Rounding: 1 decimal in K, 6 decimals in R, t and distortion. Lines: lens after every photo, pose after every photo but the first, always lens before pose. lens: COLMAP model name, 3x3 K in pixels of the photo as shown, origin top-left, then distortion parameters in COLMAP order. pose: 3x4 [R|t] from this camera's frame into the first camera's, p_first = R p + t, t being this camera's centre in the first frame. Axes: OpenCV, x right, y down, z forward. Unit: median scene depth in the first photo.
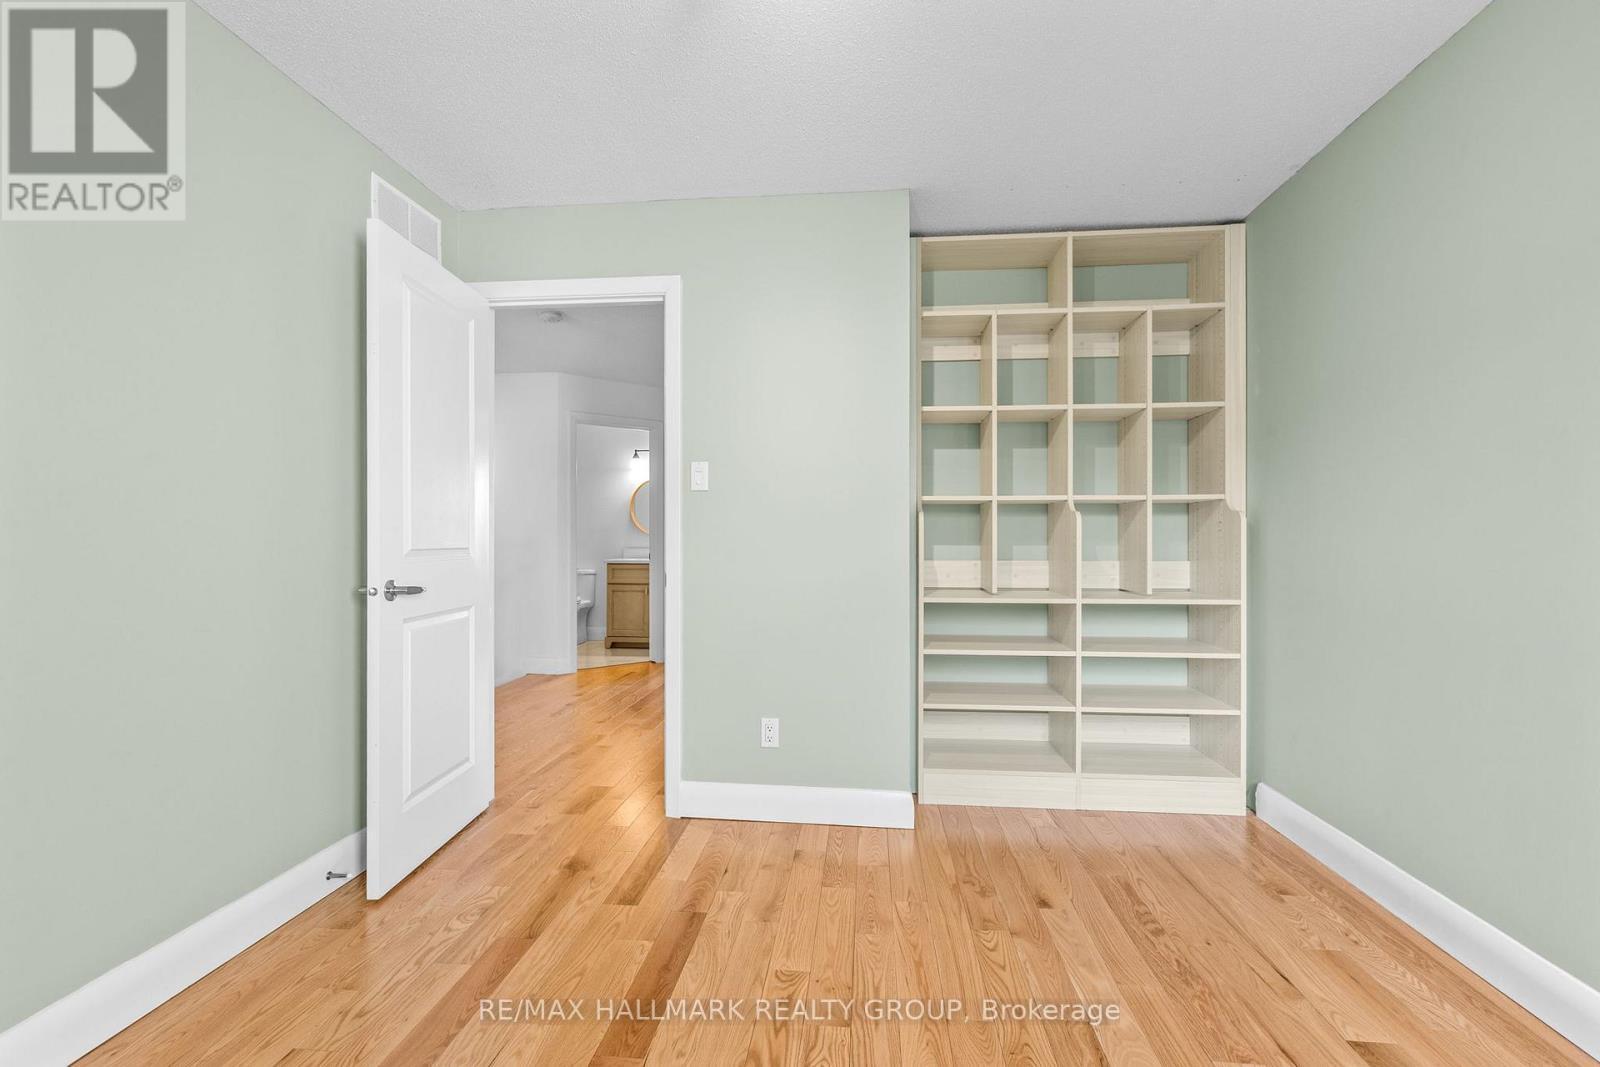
lens RADIAL K [[727.7, 0, 800.0], [0, 727.7, 533.5], [0, 0, 1]] dist [-0.000517, 0.000032]
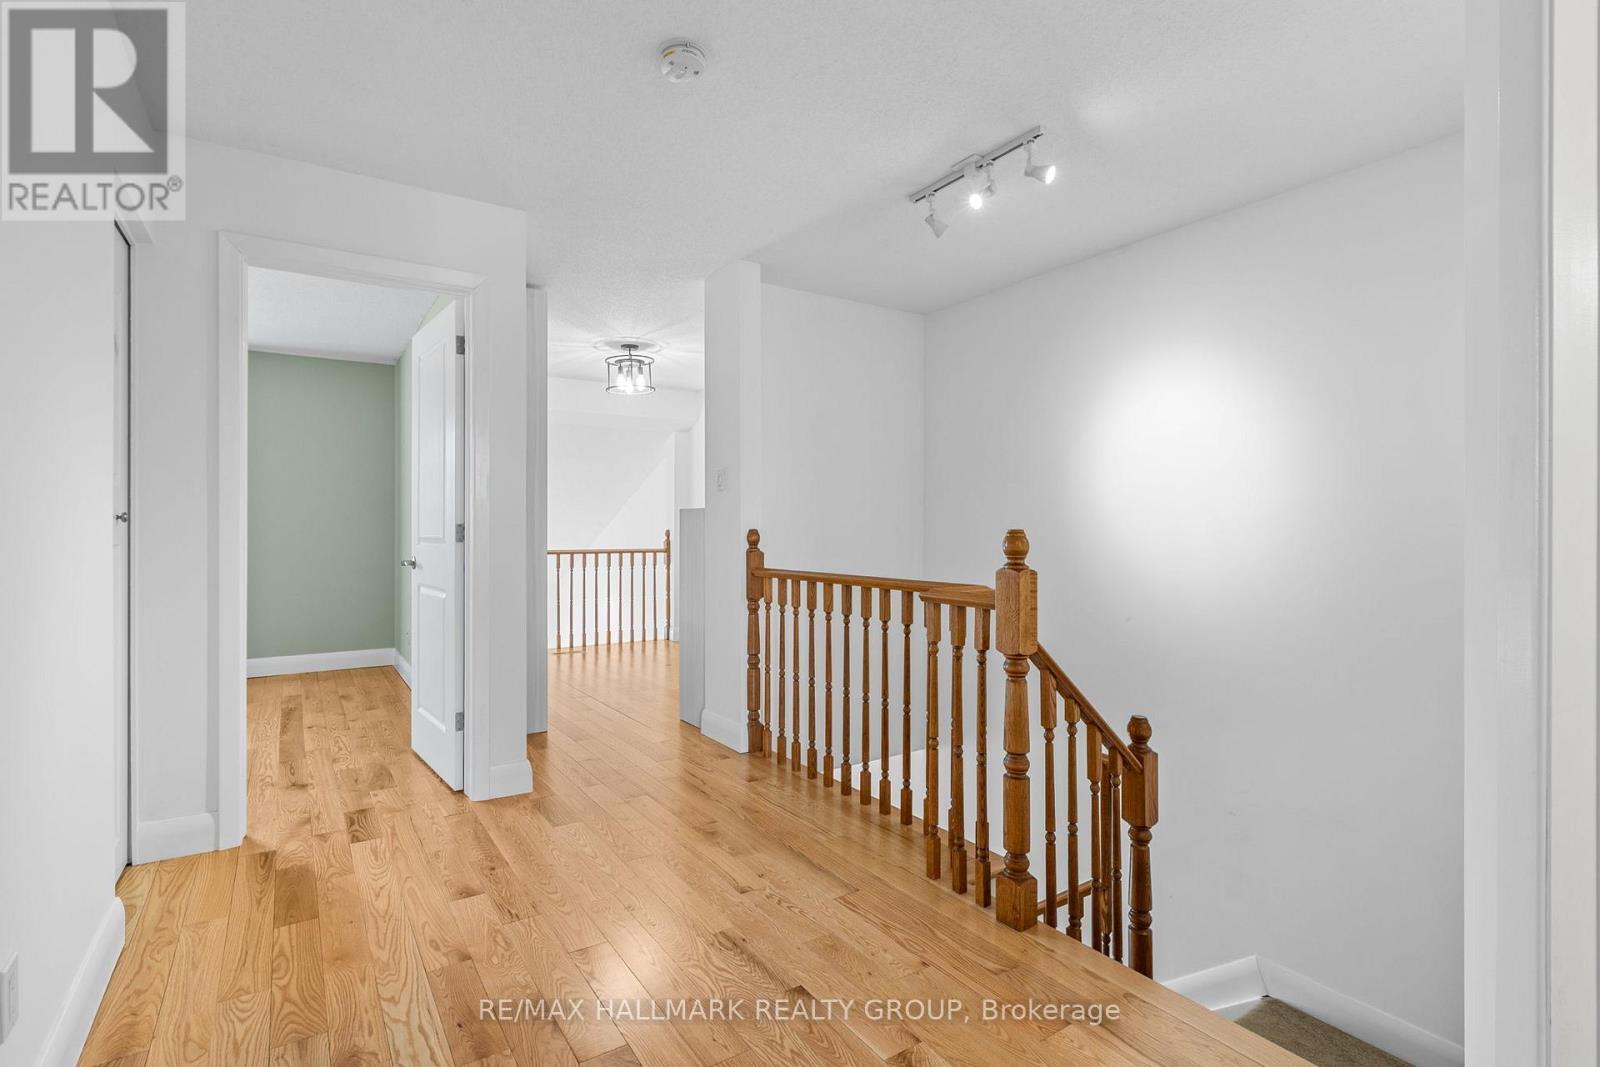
lens RADIAL K [[727.7, 0, 800.0], [0, 727.7, 533.5], [0, 0, 1]] dist [-0.000517, 0.000032]
pose [[-0.759471, 0.001105, -0.650541, -0.115979], [-0.001089, 0.999995, 0.002970, -0.009358], [0.650541, 0.002964, -0.759466, 2.142867]]
